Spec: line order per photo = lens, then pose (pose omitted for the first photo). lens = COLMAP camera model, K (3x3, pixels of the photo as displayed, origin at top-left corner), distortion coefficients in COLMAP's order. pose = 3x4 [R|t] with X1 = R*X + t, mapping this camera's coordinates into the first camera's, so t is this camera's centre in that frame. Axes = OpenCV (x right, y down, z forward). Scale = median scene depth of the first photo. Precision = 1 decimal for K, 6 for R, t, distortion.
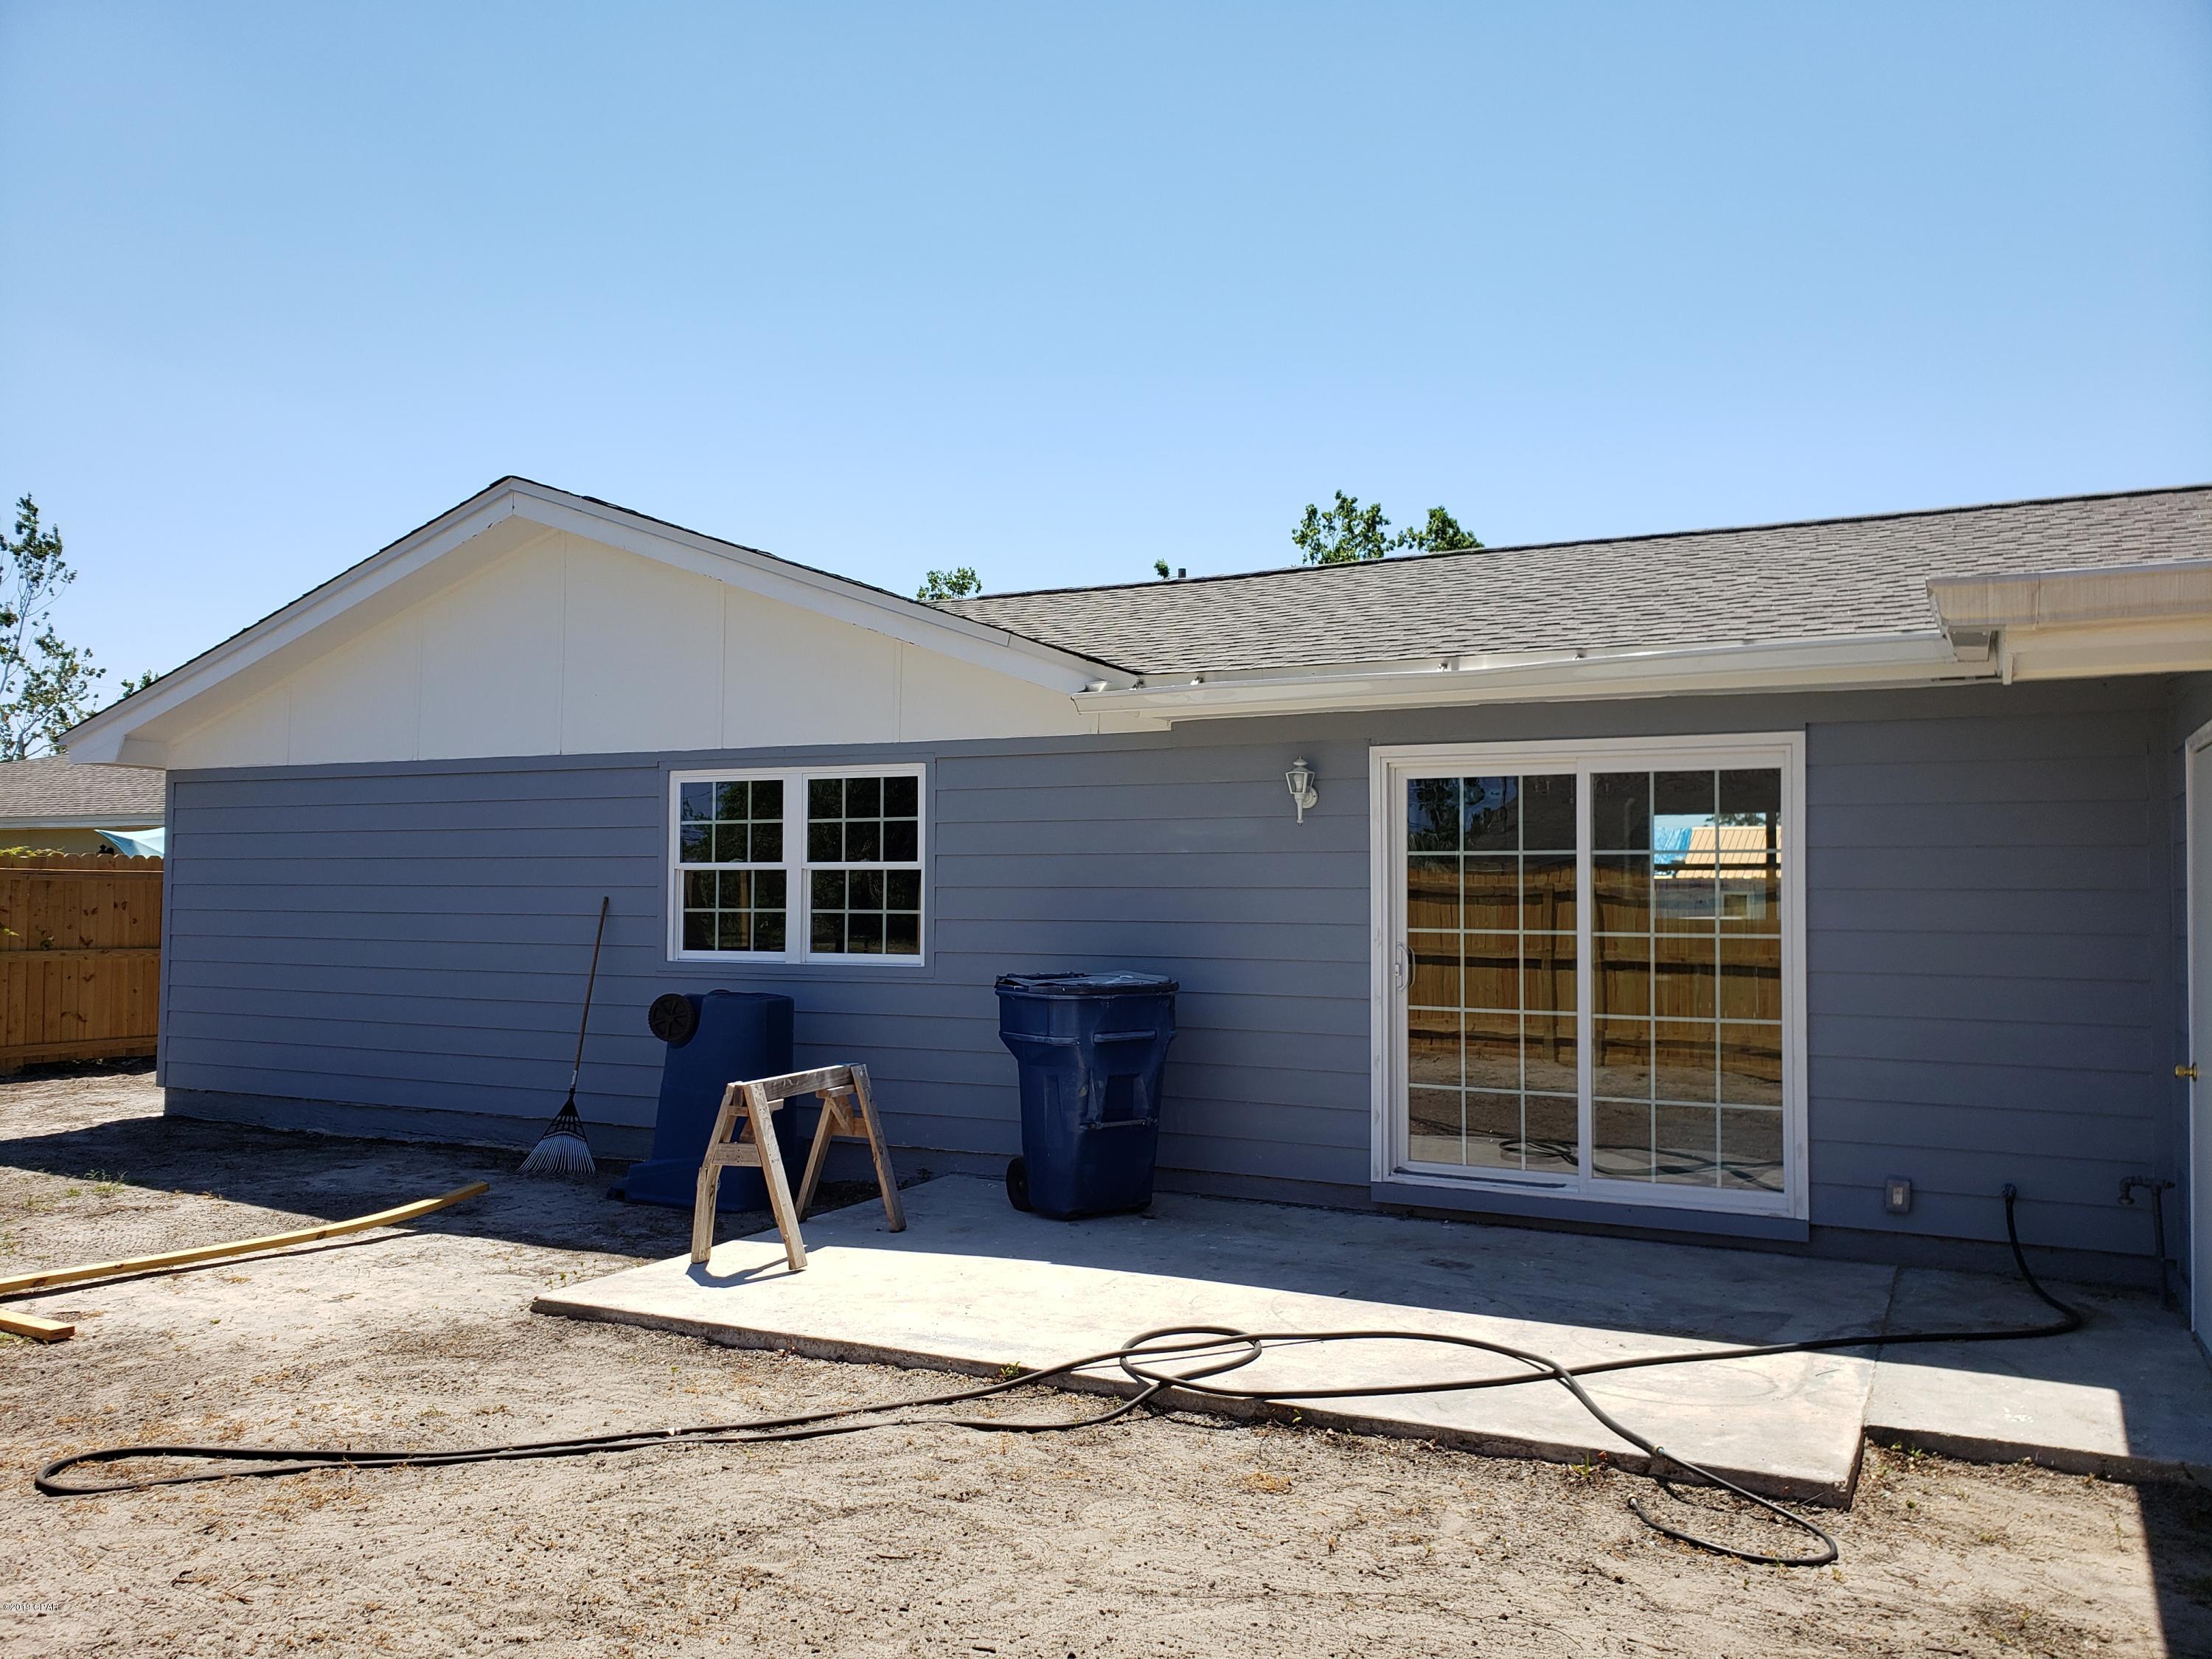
lens RADIAL K [[1739.9, 0, 1106.0], [0, 1739.9, 829.5], [0, 0, 1]] dist [0.030162, 0.013335]
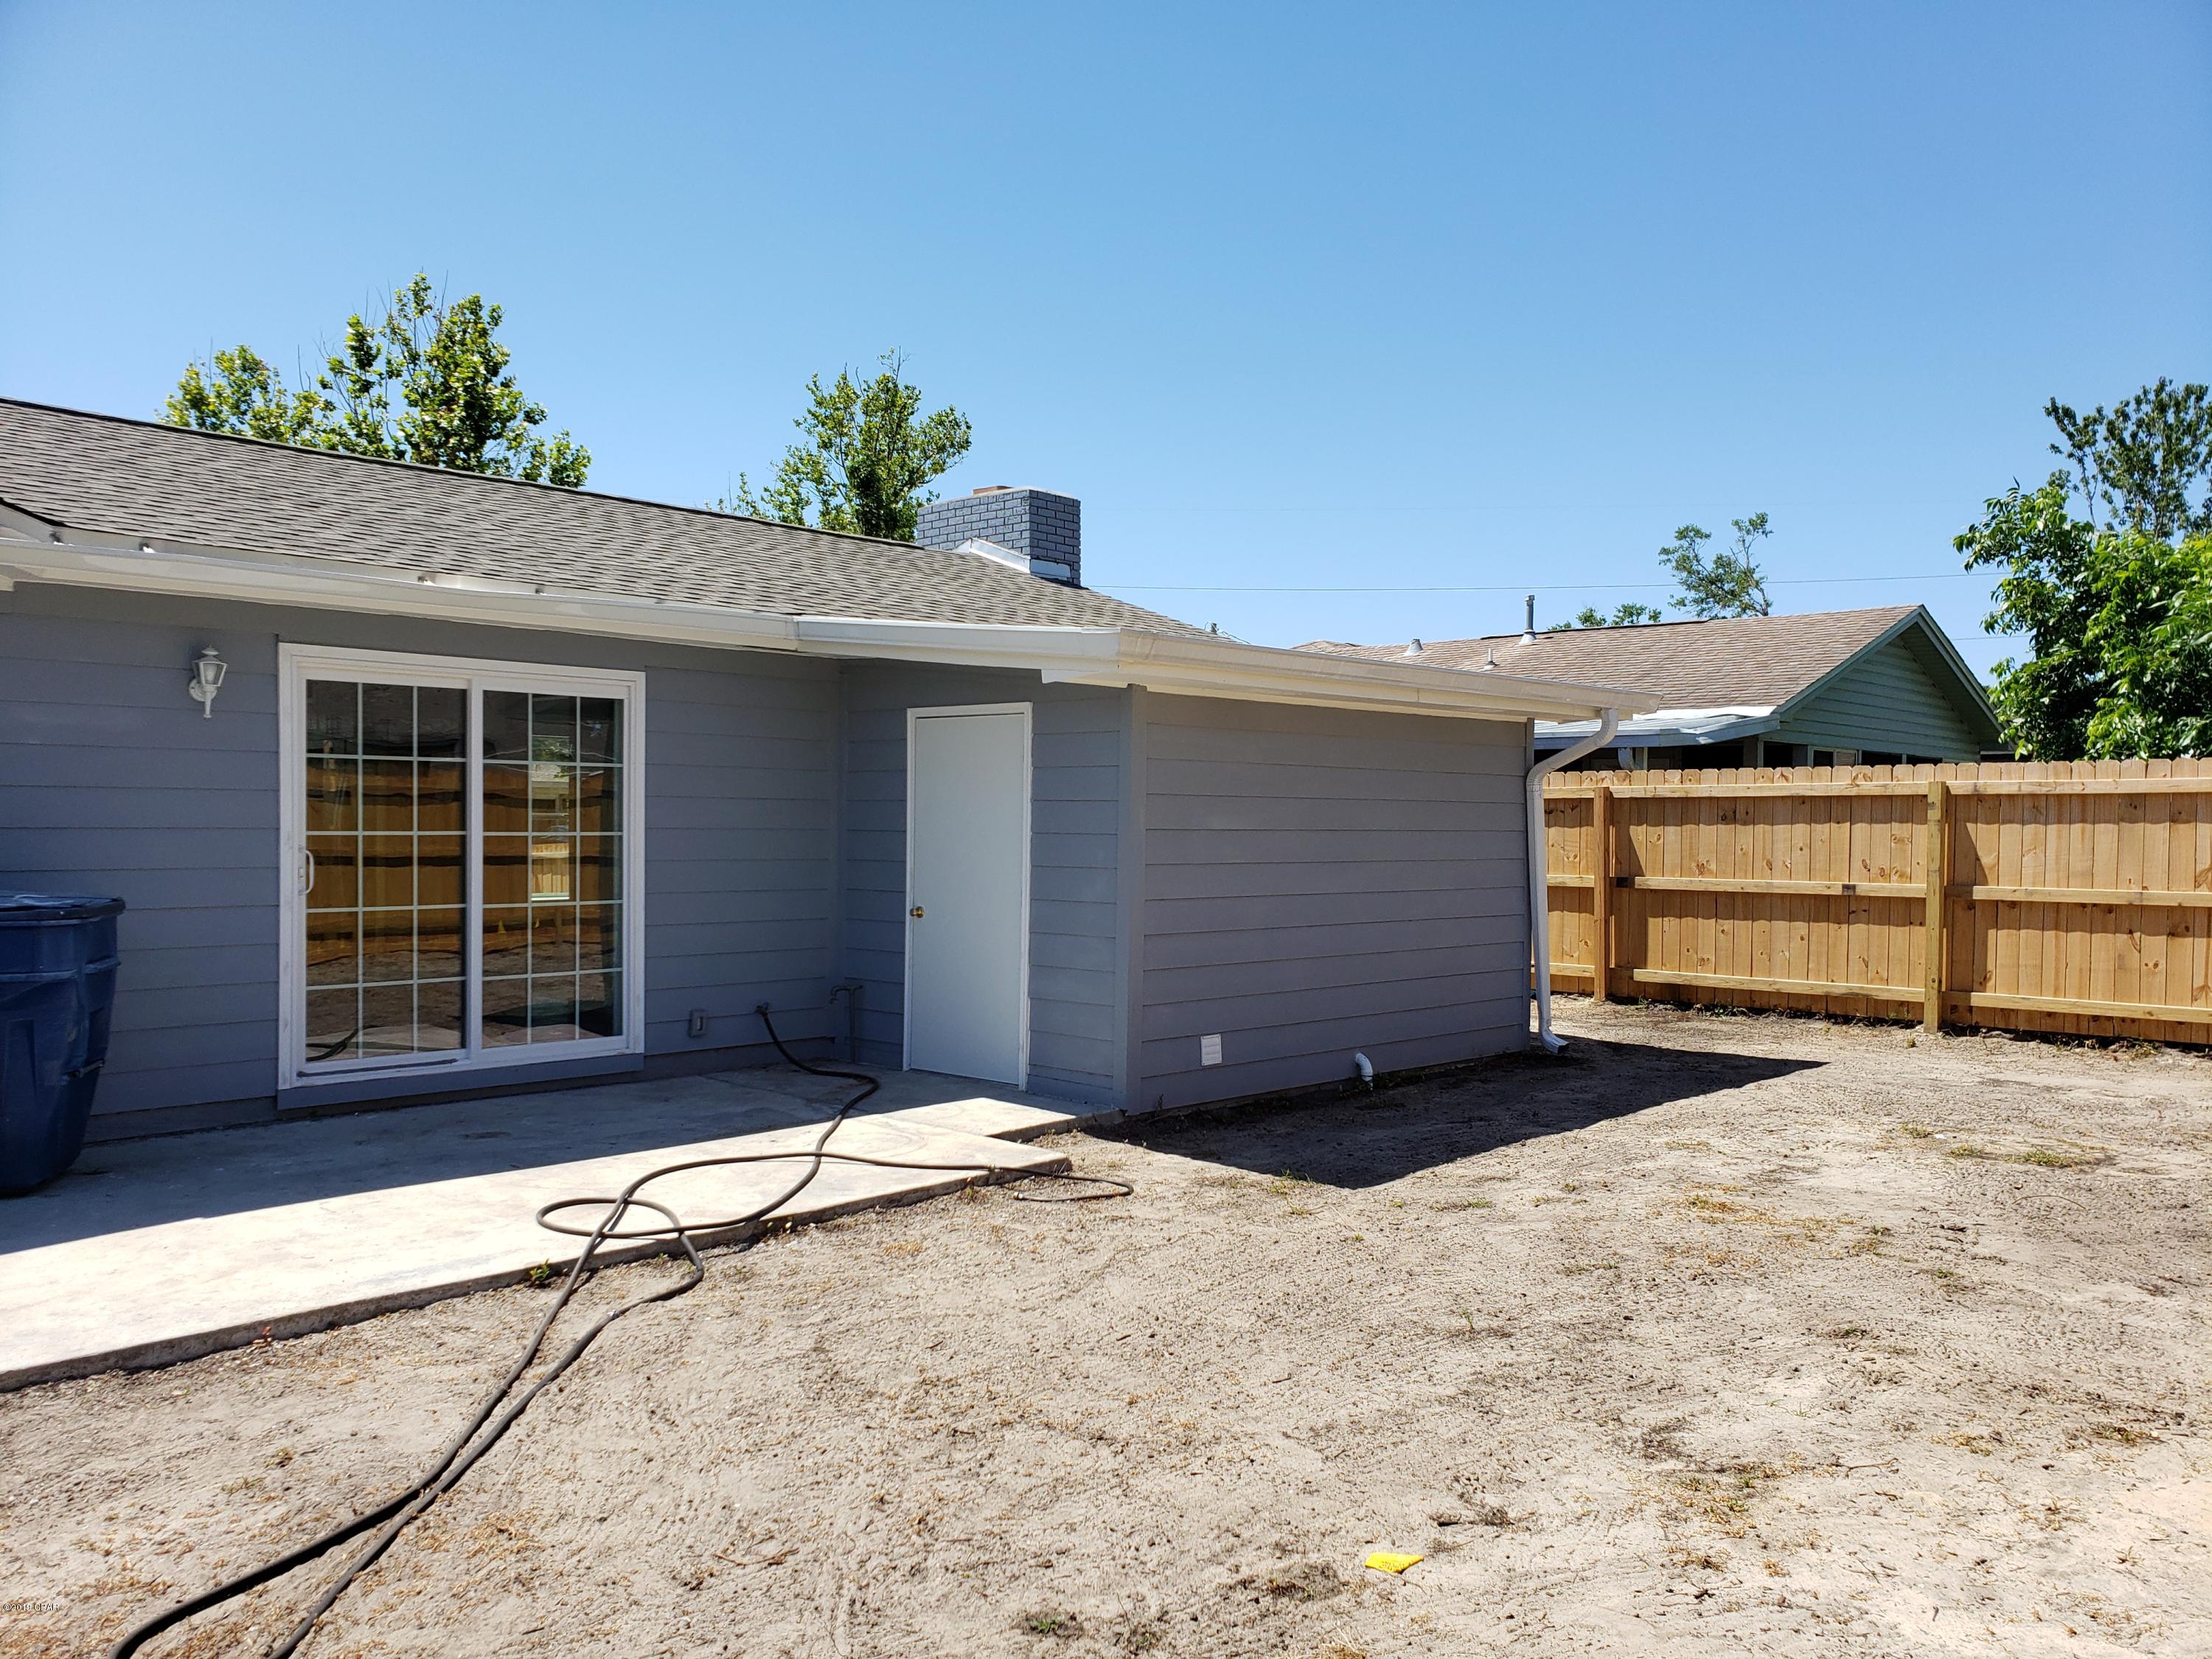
lens RADIAL K [[1696.7, 0, 1106.8], [0, 1696.7, 875.1], [0, 0, 1]] dist [0.005827, 0.008755]
pose [[0.283392, -0.035087, 0.958362, -0.902037], [-0.047829, 0.997570, 0.050665, 0.016086], [-0.957811, -0.060196, 0.281025, 0.423838]]
